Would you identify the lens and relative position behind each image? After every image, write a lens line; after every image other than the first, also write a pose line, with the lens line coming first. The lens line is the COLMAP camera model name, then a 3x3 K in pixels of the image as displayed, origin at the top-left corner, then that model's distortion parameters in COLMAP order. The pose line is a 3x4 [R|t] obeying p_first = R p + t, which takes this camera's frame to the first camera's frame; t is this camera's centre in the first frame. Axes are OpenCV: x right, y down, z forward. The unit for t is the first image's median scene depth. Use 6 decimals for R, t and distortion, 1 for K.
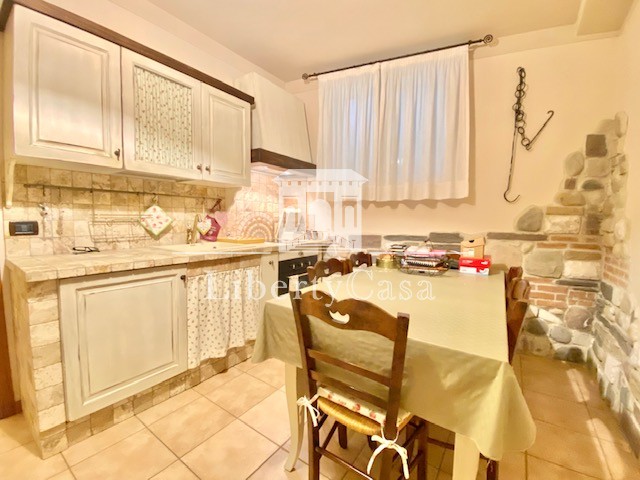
lens RADIAL K [[270.2, 0, 312.9], [0, 270.2, 238.6], [0, 0, 1]] dist [0.020702, -0.020186]
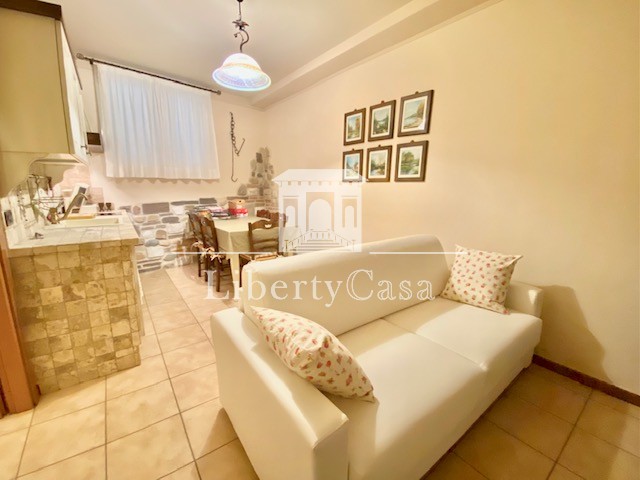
lens RADIAL K [[270.2, 0, 312.9], [0, 270.2, 238.6], [0, 0, 1]] dist [0.020702, -0.020186]
pose [[0.331531, -0.196459, 0.922763, -1.363920], [0.062494, 0.980503, 0.186299, -0.071795], [-0.941372, -0.004096, 0.337345, -0.319661]]
